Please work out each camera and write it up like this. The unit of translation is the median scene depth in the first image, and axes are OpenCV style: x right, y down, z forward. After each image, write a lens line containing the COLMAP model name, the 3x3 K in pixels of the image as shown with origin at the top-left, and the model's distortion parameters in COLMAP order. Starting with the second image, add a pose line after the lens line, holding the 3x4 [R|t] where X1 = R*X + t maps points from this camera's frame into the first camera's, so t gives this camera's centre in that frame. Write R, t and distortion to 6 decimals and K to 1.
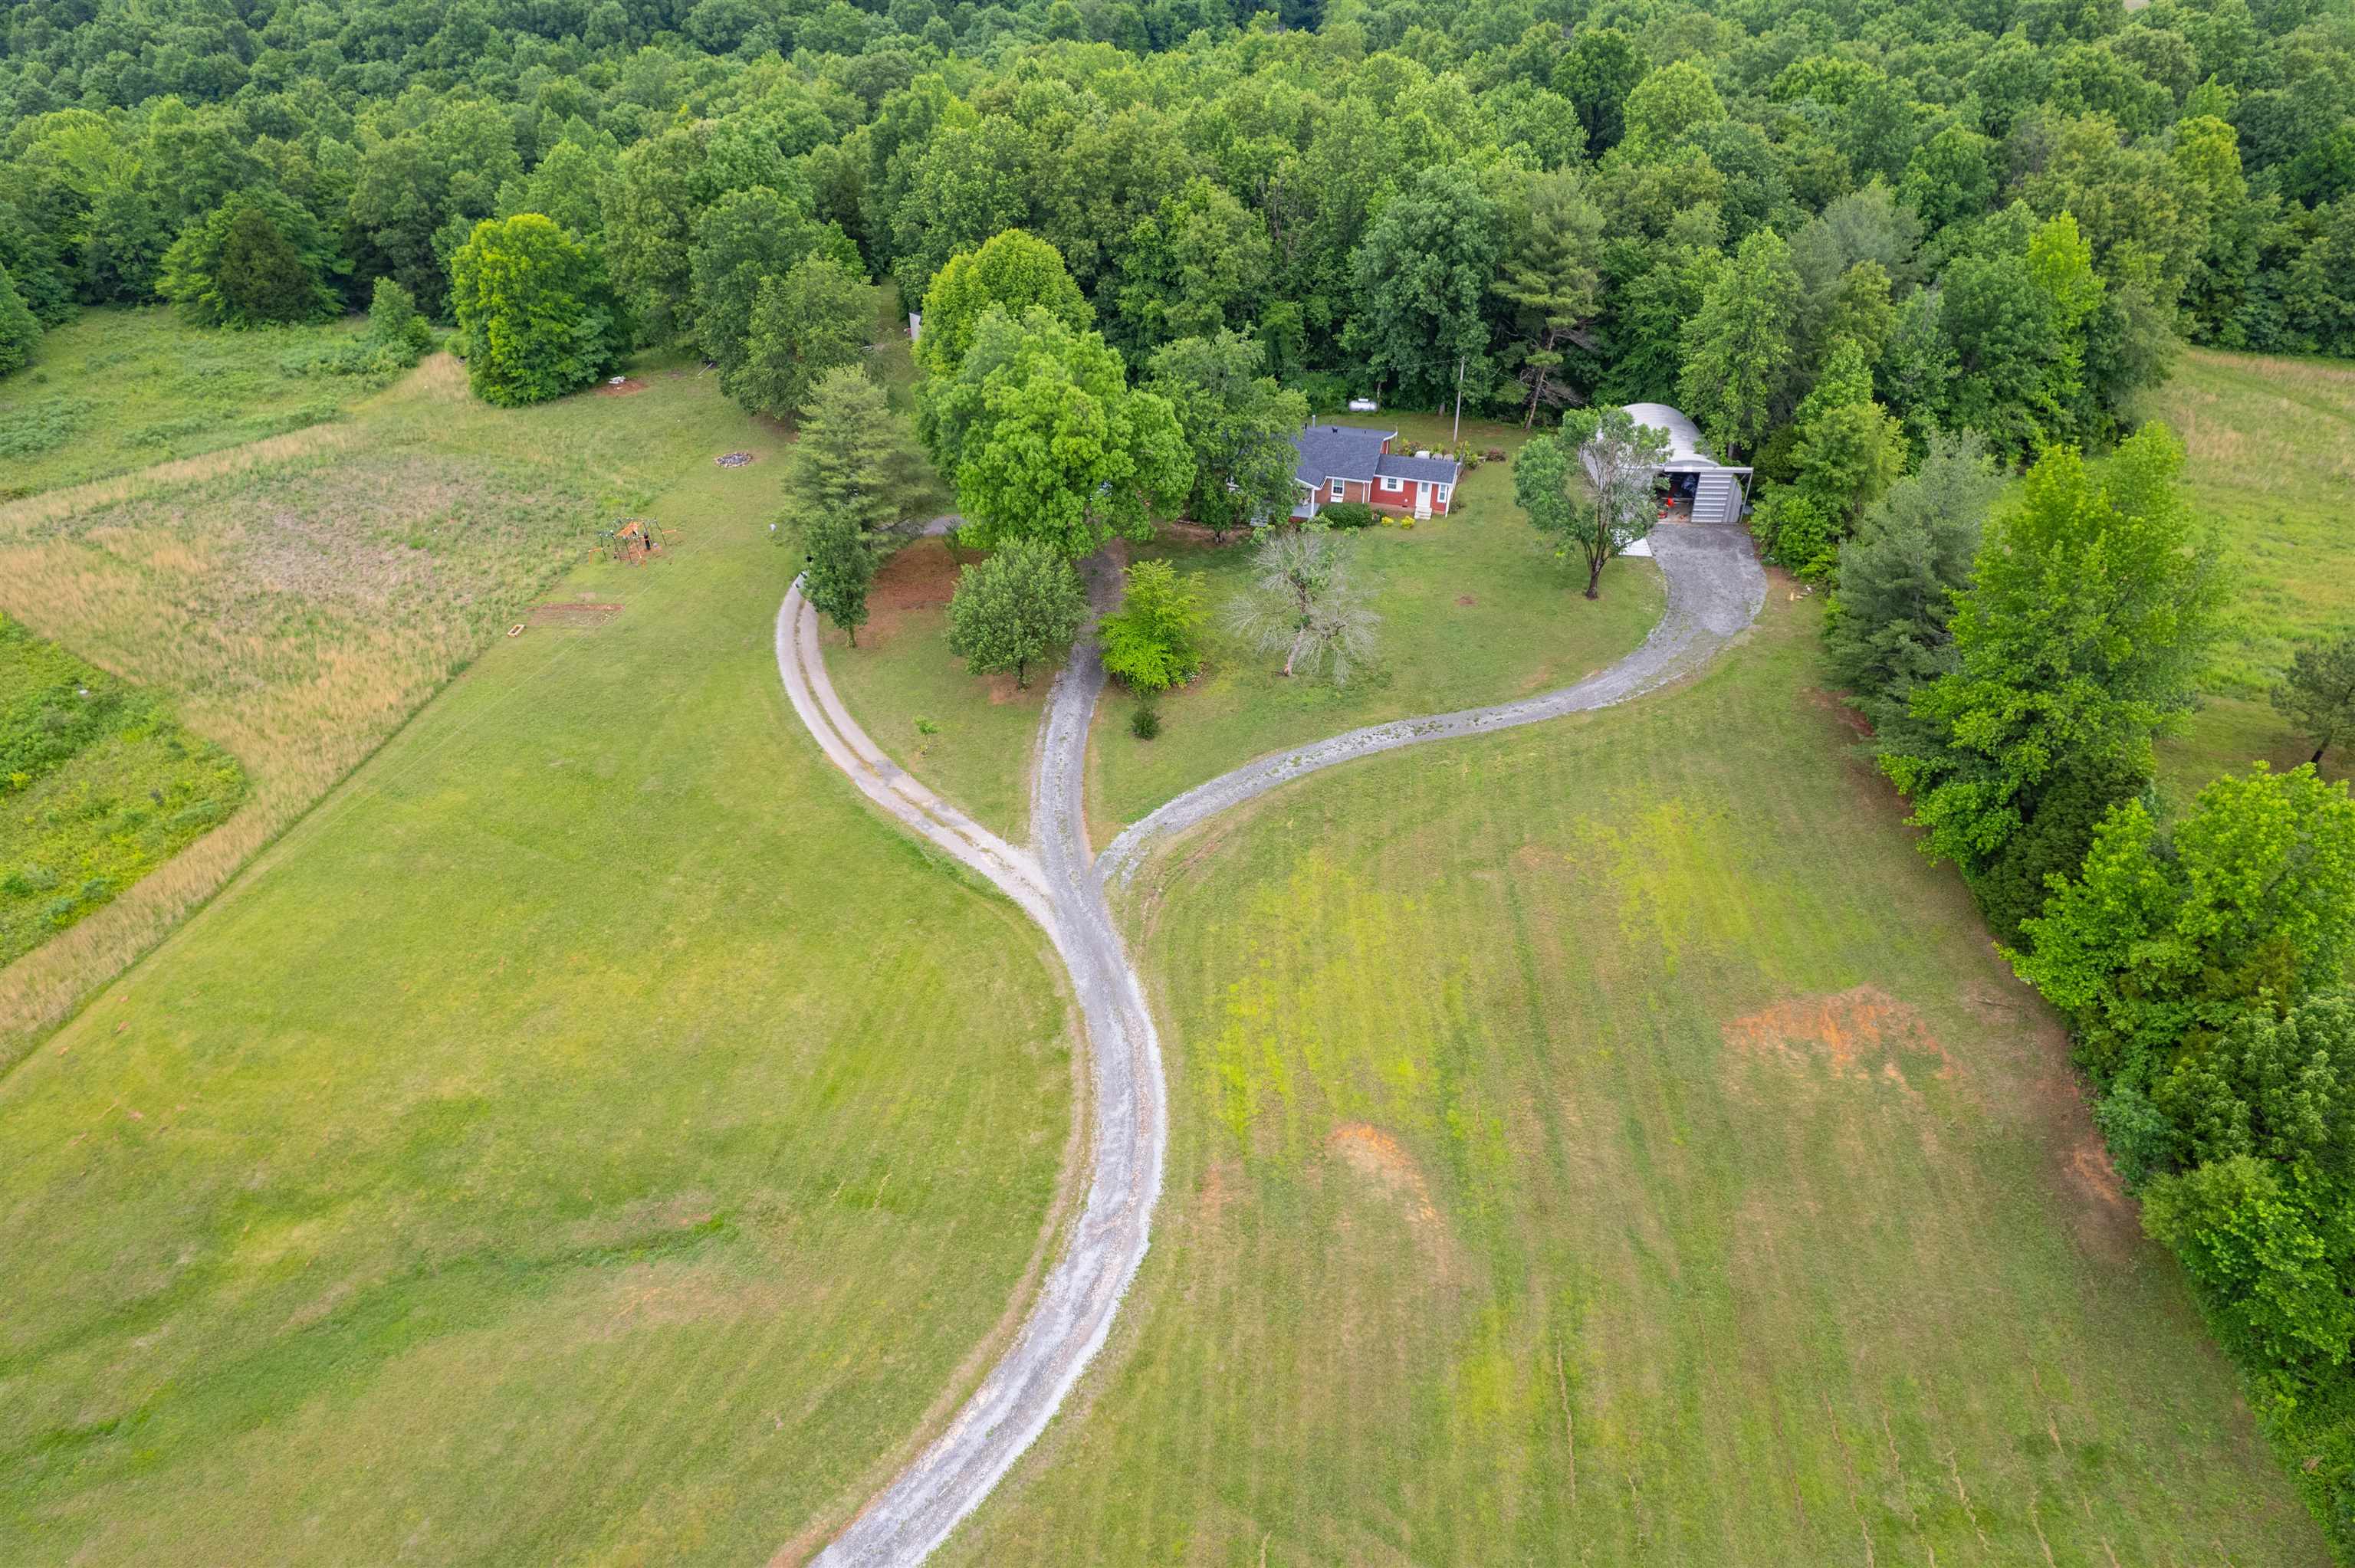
lens RADIAL K [[1510.1, 0, 1177.5], [0, 1510.1, 784.0], [0, 0, 1]] dist [-0.078160, 0.066559]
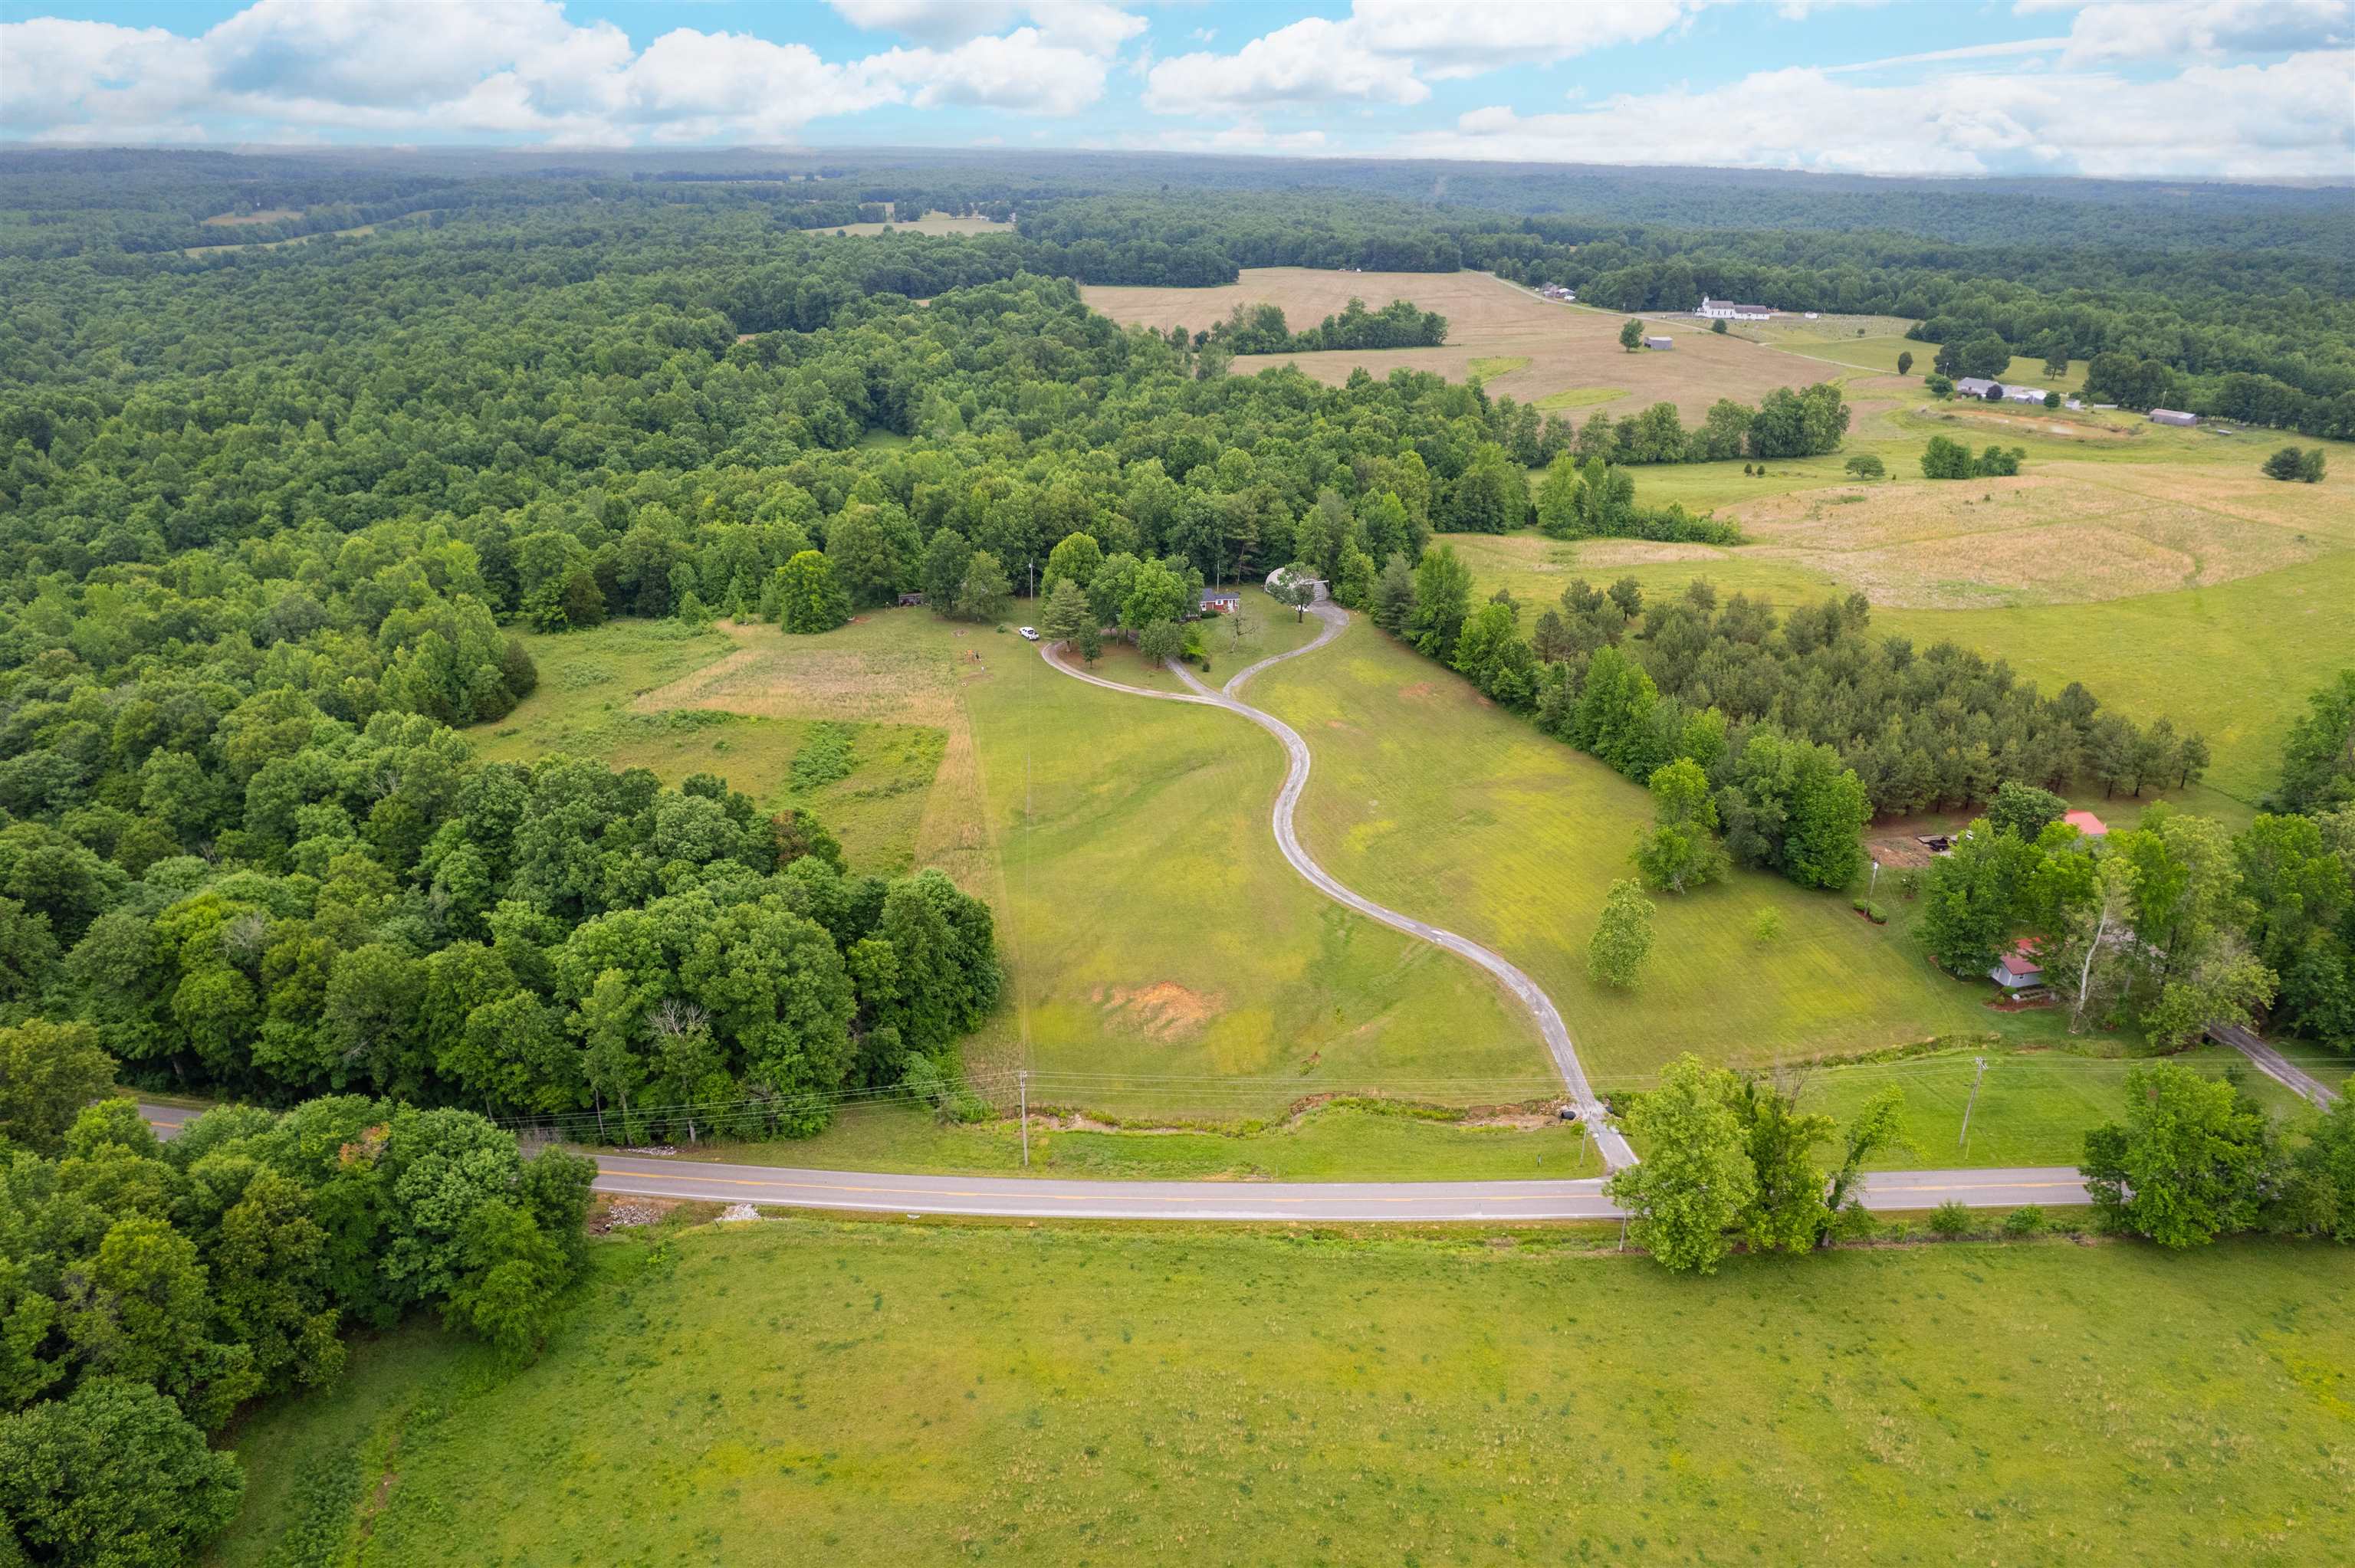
lens RADIAL K [[1510.1, 0, 1177.5], [0, 1510.1, 784.0], [0, 0, 1]] dist [-0.078160, 0.066559]
pose [[0.892126, -0.168242, 0.419292, -1.167736], [0.244890, 0.959985, -0.135855, 0.495226], [-0.379657, 0.223880, 0.897629, -1.451457]]
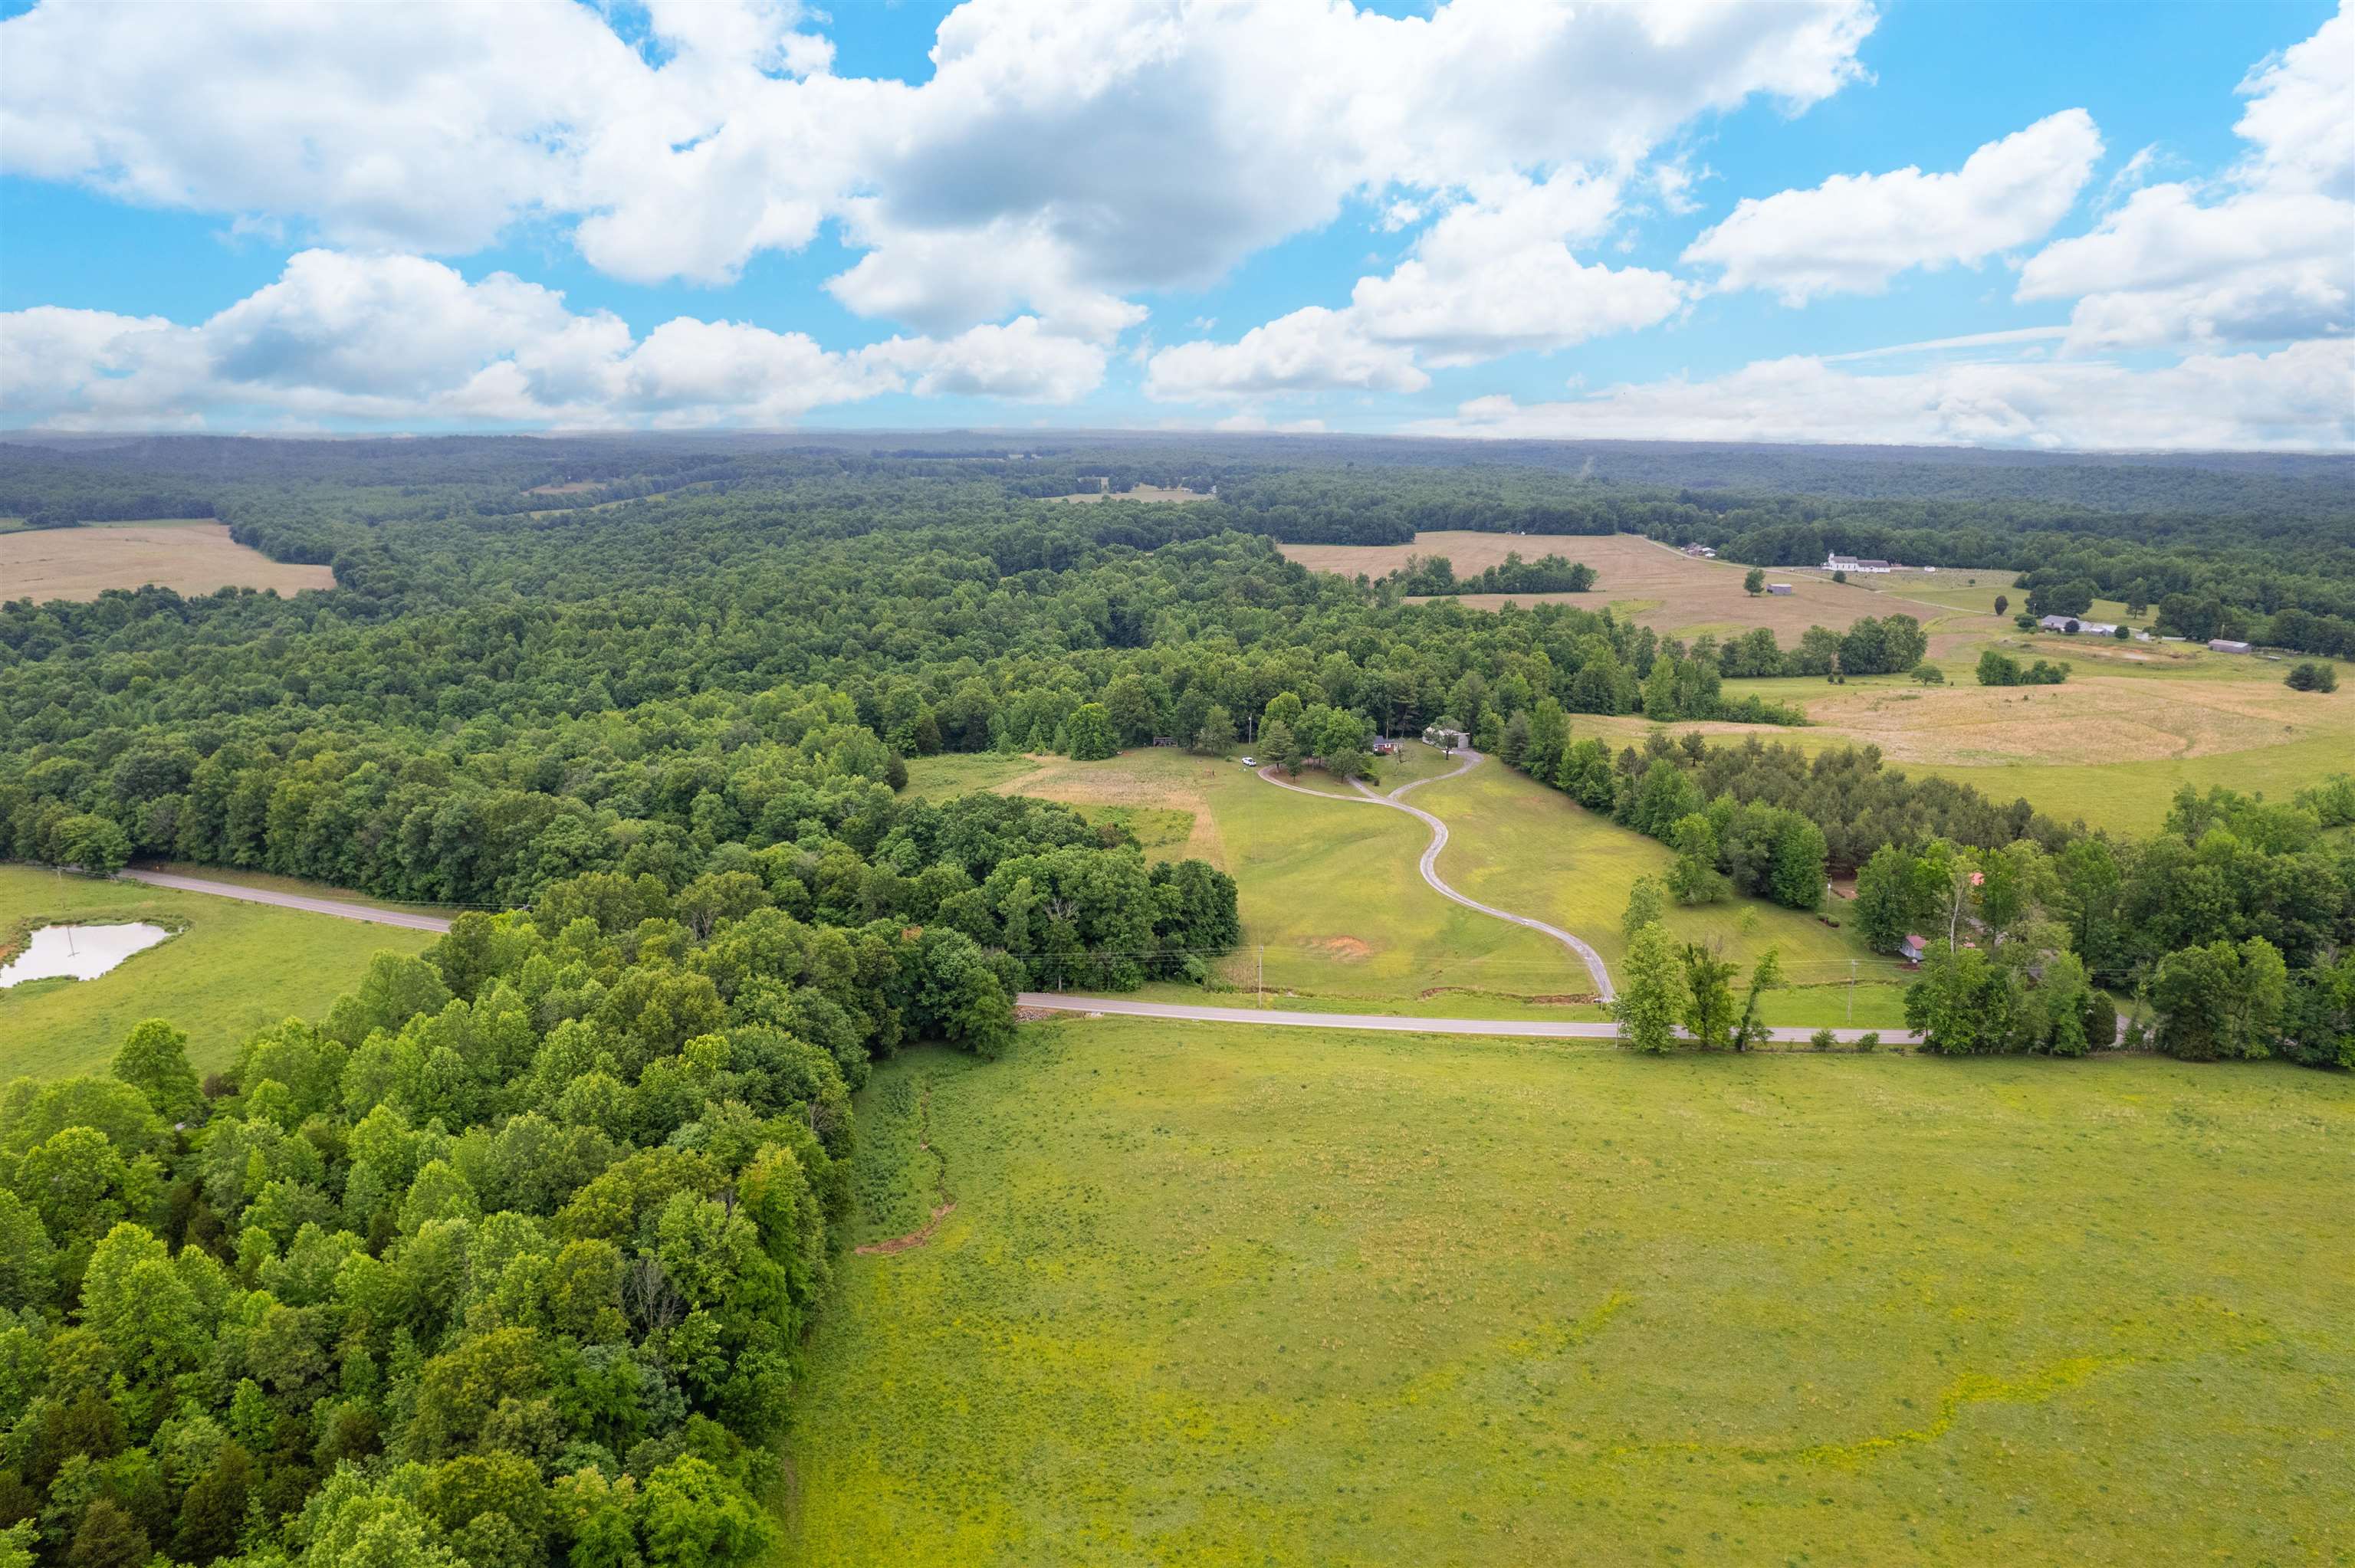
lens RADIAL K [[1510.1, 0, 1177.5], [0, 1510.1, 784.0], [0, 0, 1]] dist [-0.078160, 0.066559]
pose [[0.939598, -0.074242, 0.334131, -1.655832], [0.188362, 0.927234, -0.323661, 1.038899], [-0.285788, 0.367049, 0.885212, -2.243085]]
